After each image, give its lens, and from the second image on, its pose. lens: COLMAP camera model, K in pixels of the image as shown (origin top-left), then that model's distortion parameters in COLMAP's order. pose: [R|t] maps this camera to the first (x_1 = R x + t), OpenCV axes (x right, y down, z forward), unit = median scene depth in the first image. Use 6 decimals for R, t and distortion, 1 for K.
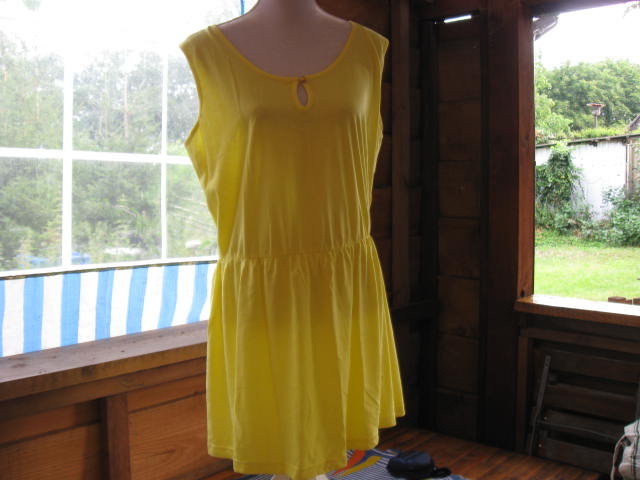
lens RADIAL K [[714.6, 0, 319.6], [0, 714.6, 214.1], [0, 0, 1]] dist [-0.088980, 0.014052]
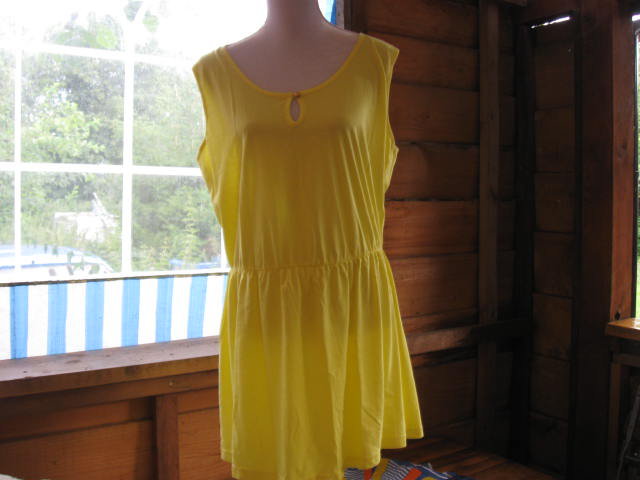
lens RADIAL K [[714.6, 0, 319.6], [0, 714.6, 214.1], [0, 0, 1]] dist [-0.088980, 0.014052]
pose [[0.964817, 0.008496, -0.262784, 0.227106], [-0.011992, 0.999860, -0.011702, -0.007033], [0.262648, 0.014442, 0.964784, 0.029142]]
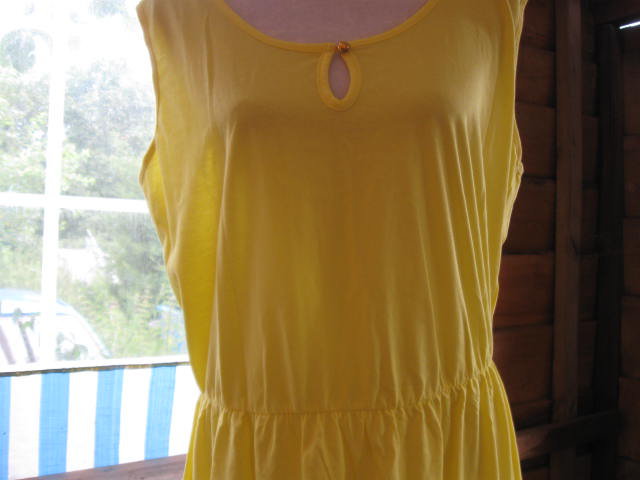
lens RADIAL K [[671.5, 0, 322.4], [0, 671.5, 226.5], [0, 0, 1]] dist [-0.093992, -0.003464]
pose [[0.968110, 0.015869, -0.250022, 0.064738], [-0.029620, 0.998242, -0.051334, -0.036165], [0.248768, 0.057103, 0.966878, 0.467895]]
